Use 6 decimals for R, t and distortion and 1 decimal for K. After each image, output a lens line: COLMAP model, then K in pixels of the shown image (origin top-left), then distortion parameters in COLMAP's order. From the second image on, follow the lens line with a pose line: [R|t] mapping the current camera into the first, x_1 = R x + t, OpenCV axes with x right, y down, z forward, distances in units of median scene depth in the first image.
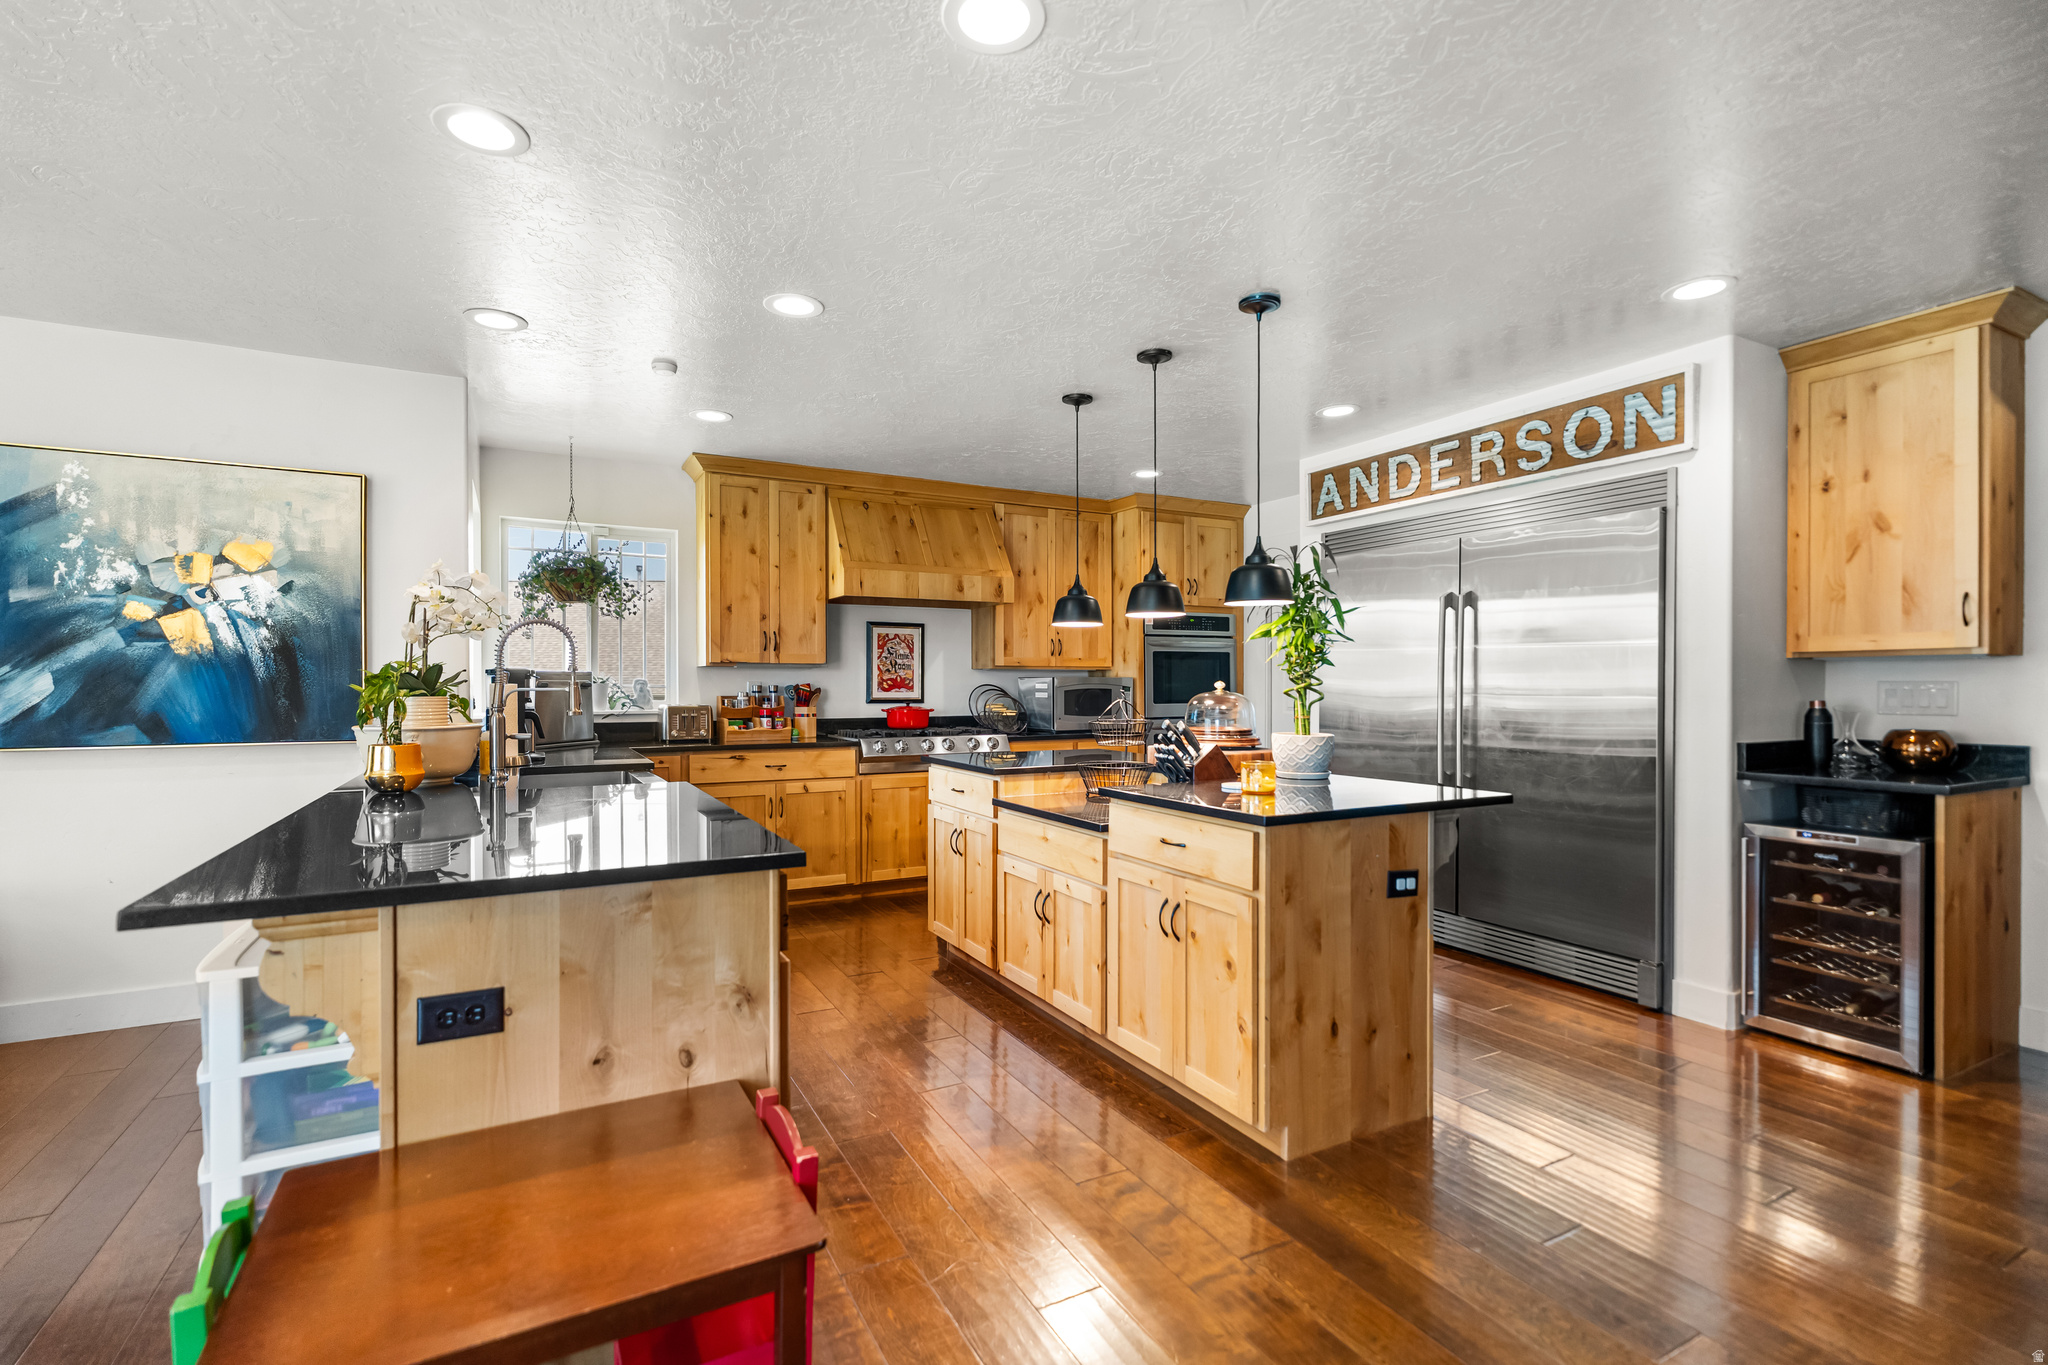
lens RADIAL K [[924.6, 0, 1011.2], [0, 924.6, 690.3], [0, 0, 1]] dist [0.001398, -0.000917]
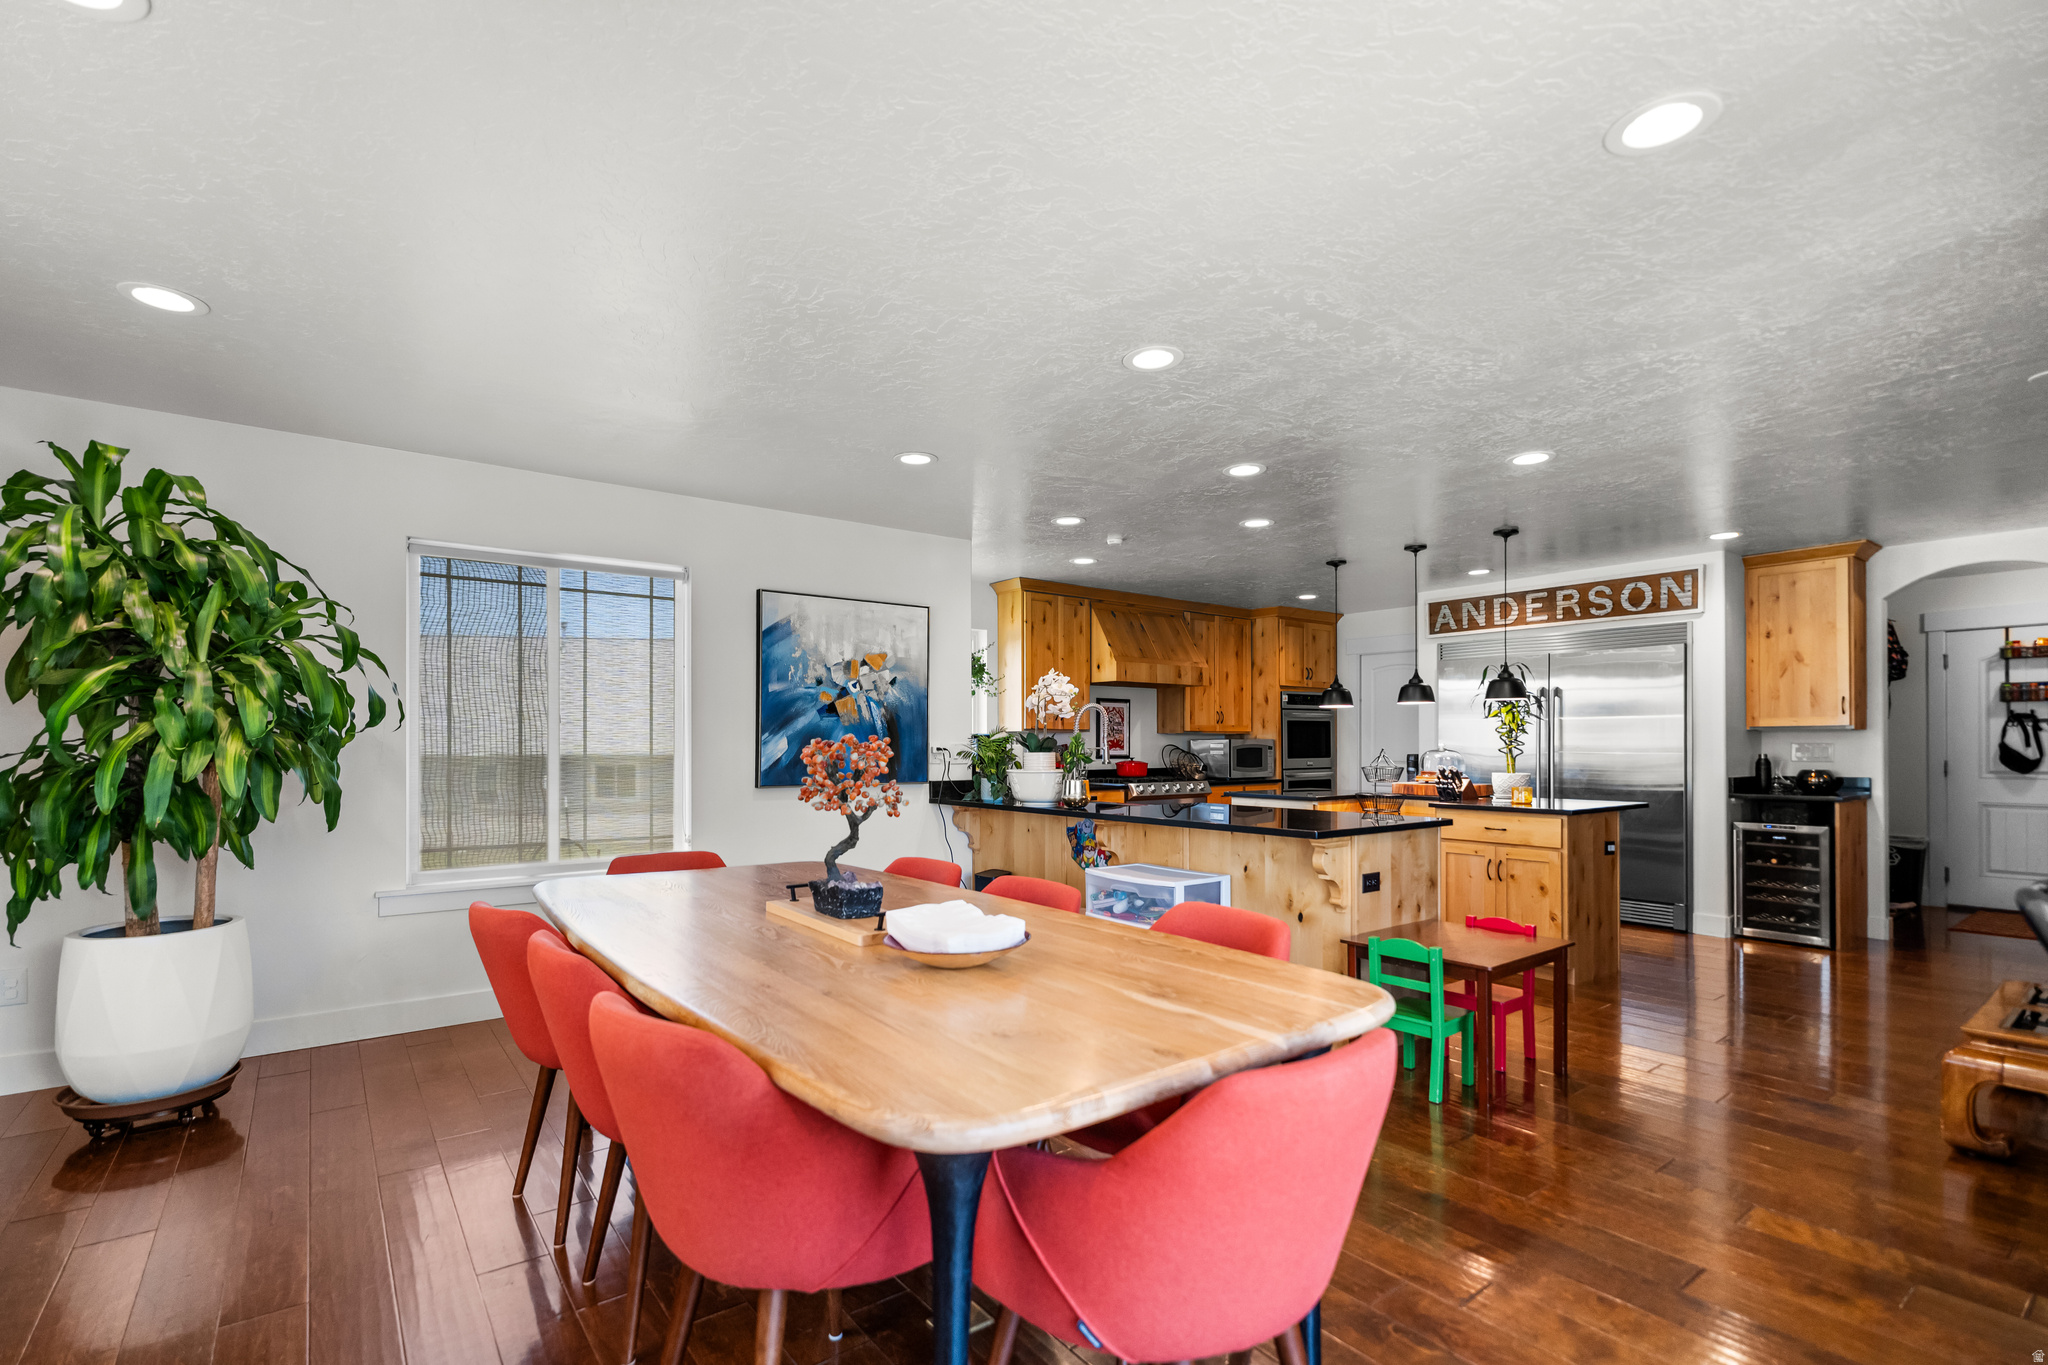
lens RADIAL K [[924.6, 0, 1010.6], [0, 924.6, 740.5], [0, 0, 1]] dist [0.001398, -0.000917]
pose [[0.988718, 0.000893, 0.149787, -0.833345], [0.000509, 0.999956, -0.009318, 0.001212], [-0.149789, 0.009289, 0.988674, -0.548115]]
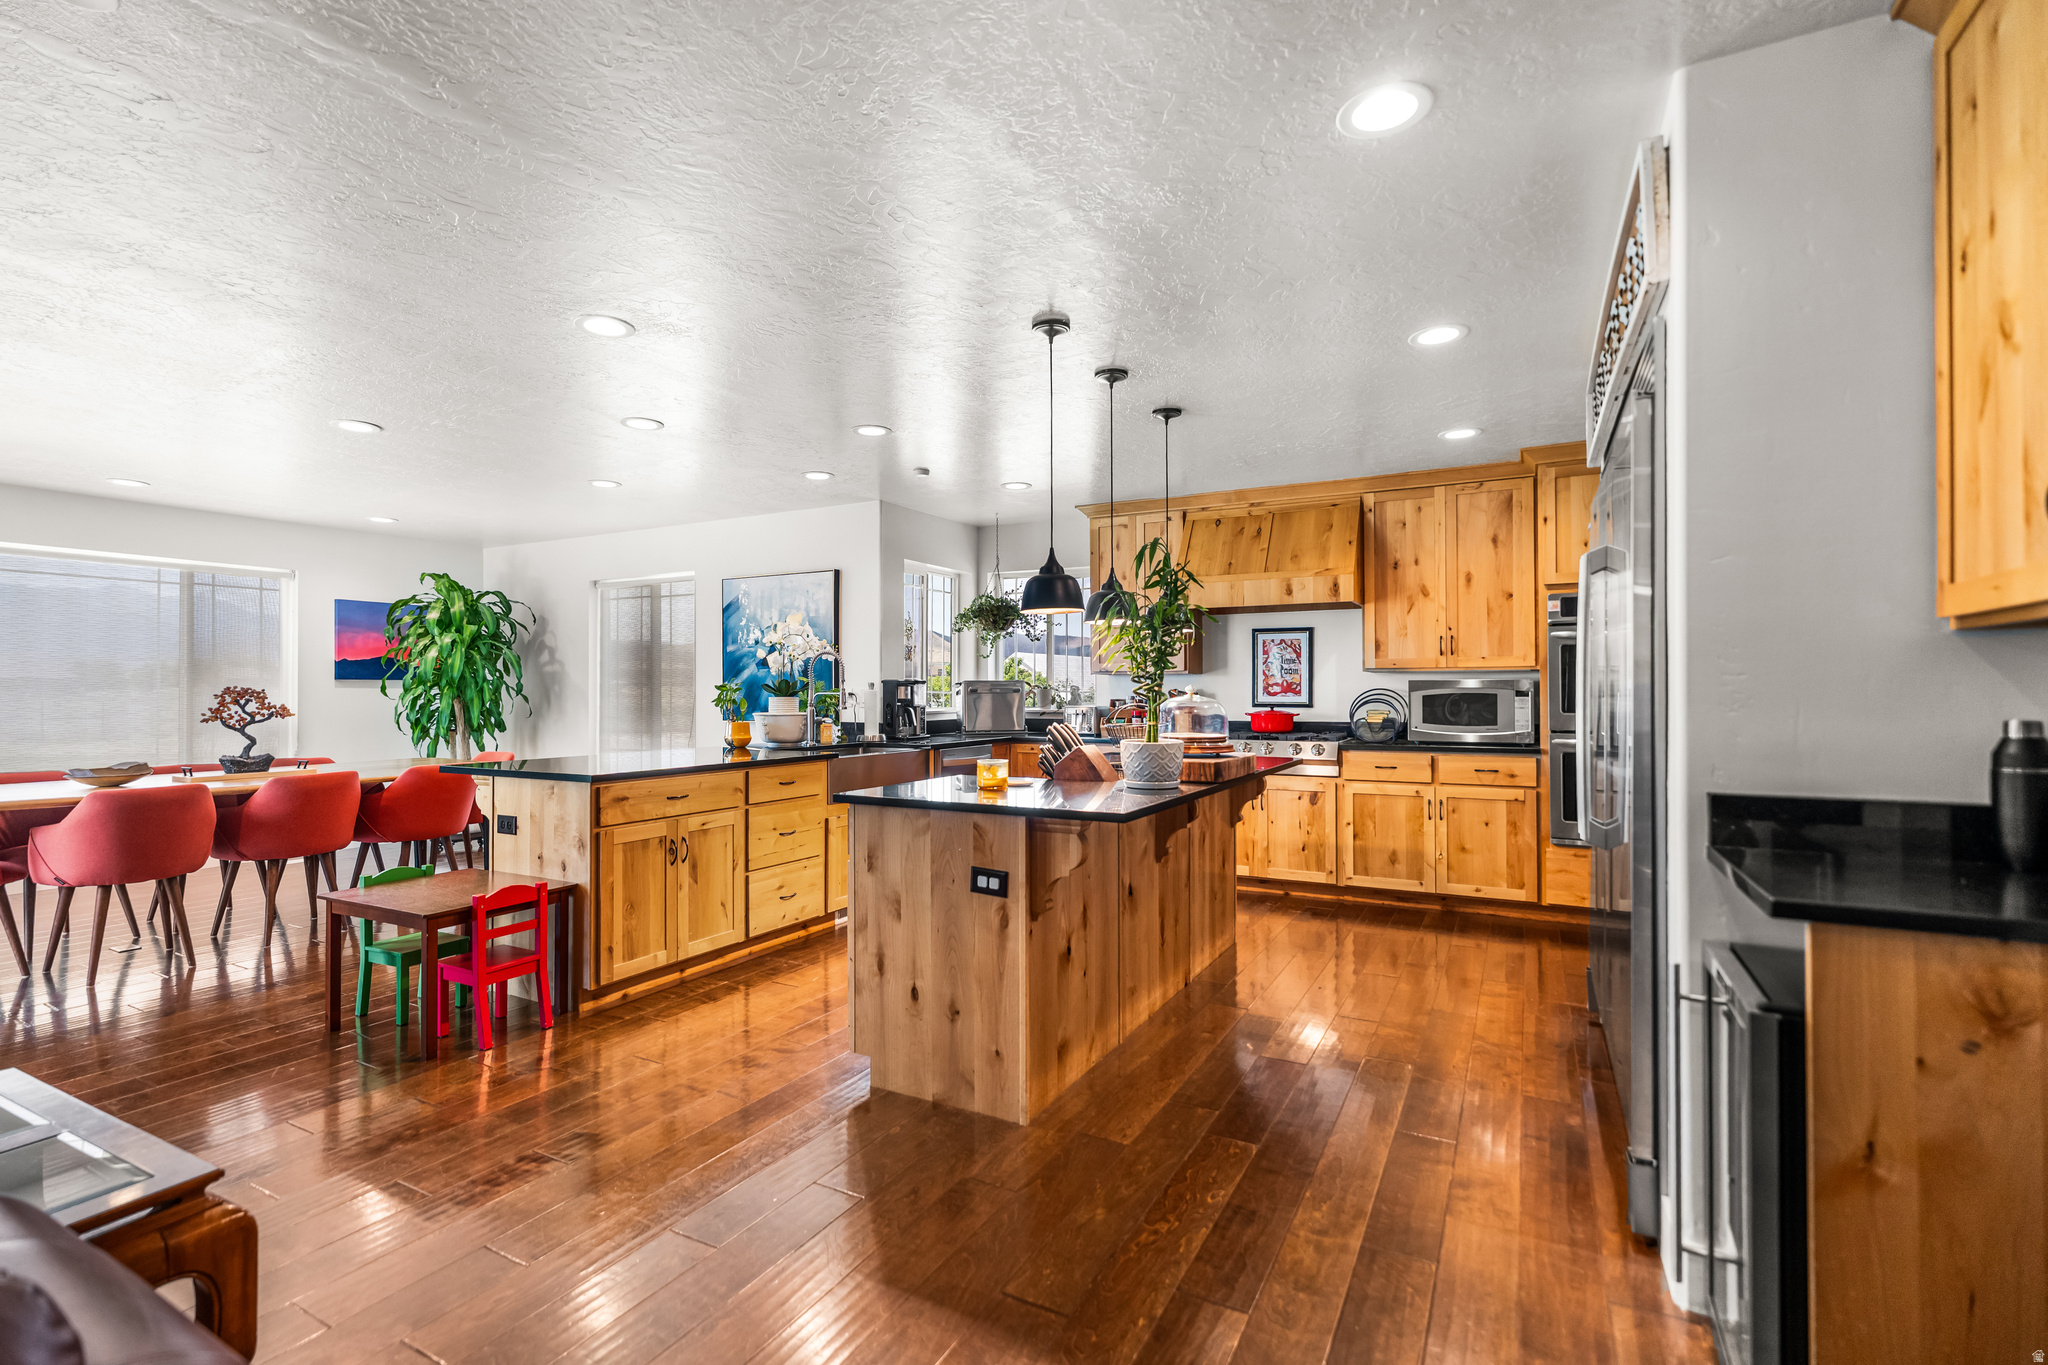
lens RADIAL K [[924.6, 0, 1012.4], [0, 924.6, 685.6], [0, 0, 1]] dist [0.001398, -0.000917]
pose [[0.551174, -0.005391, -0.834373, 0.977608], [-0.002762, 0.999962, -0.008286, -0.001517], [0.834386, 0.006871, 0.551138, 0.338468]]
